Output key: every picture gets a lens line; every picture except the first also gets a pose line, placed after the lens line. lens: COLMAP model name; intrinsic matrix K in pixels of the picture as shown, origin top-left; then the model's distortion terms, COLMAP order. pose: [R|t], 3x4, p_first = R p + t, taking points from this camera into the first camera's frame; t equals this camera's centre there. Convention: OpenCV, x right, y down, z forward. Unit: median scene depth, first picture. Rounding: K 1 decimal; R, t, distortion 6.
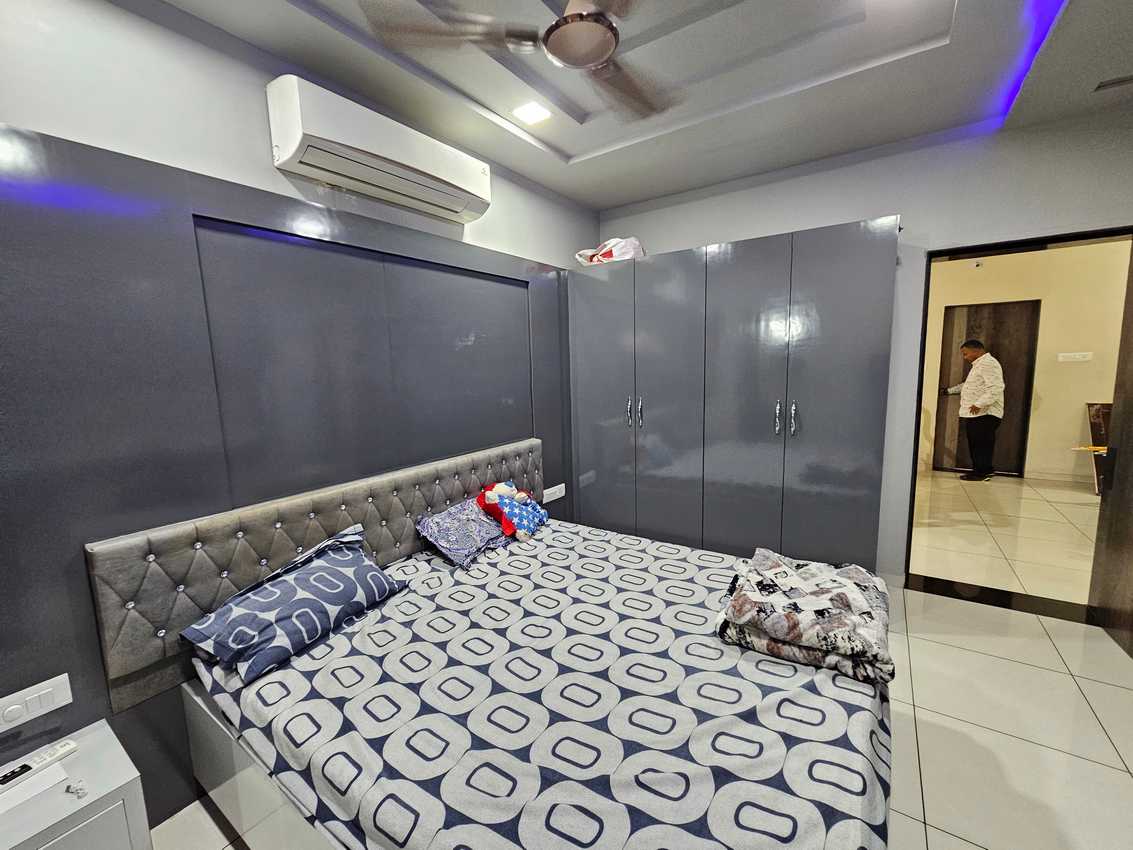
lens RADIAL K [[463.5, 0, 562.3], [0, 463.5, 425.9], [0, 0, 1]] dist [-0.001697, 0.000623]
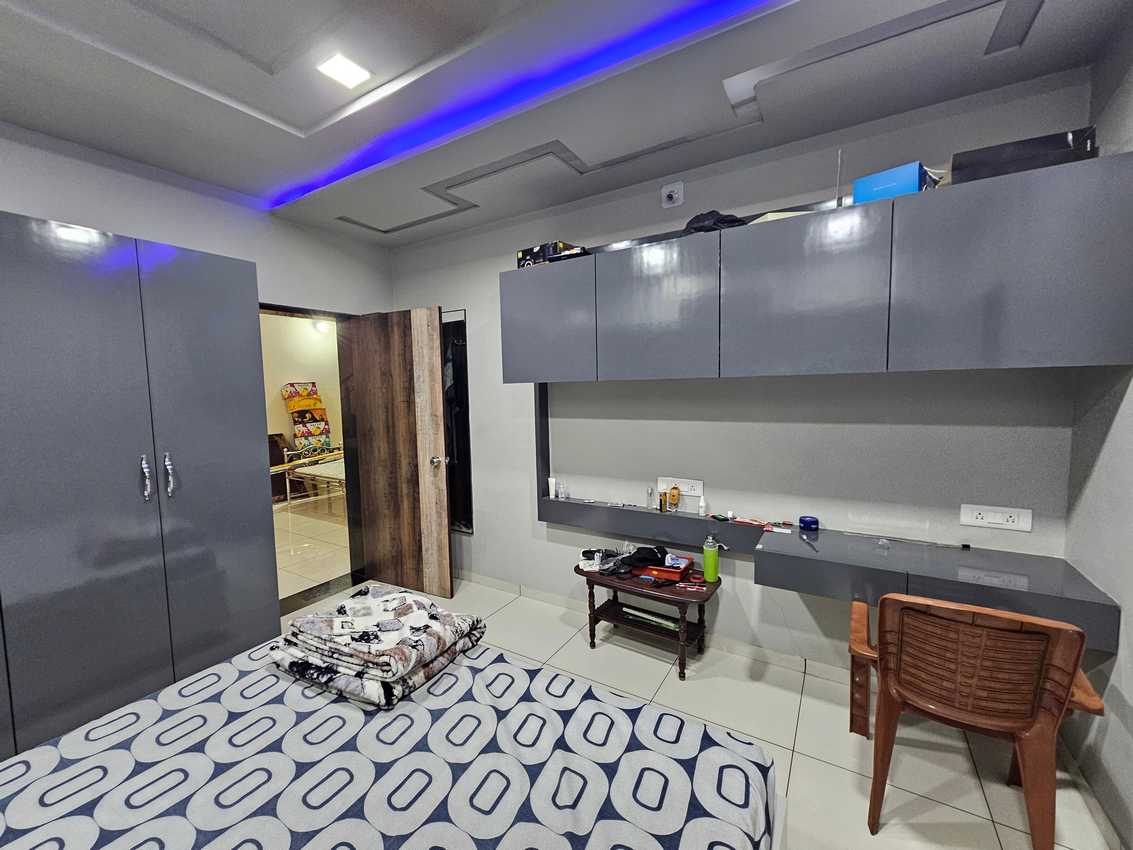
lens RADIAL K [[463.5, 0, 562.3], [0, 463.5, 425.9], [0, 0, 1]] dist [-0.001697, 0.000623]
pose [[-0.048240, -0.051788, 0.997492, -0.477570], [0.150293, 0.986909, 0.058507, -0.068683], [-0.987464, 0.152739, -0.039825, 0.558261]]
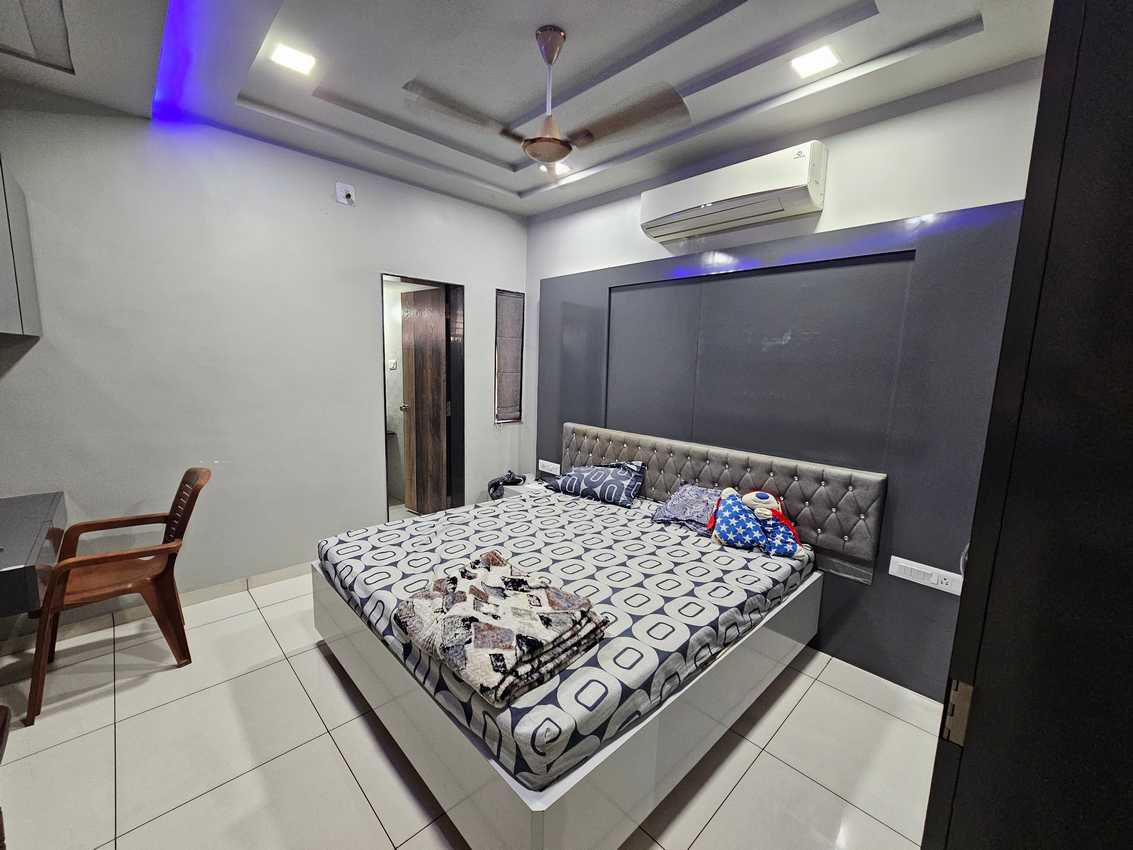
lens RADIAL K [[463.5, 0, 562.3], [0, 463.5, 425.9], [0, 0, 1]] dist [-0.001697, 0.000623]
pose [[-0.204167, 0.157499, -0.966183, 1.308147], [-0.151807, 0.969939, 0.190190, -0.192609], [0.967094, 0.185504, -0.174120, 1.173036]]
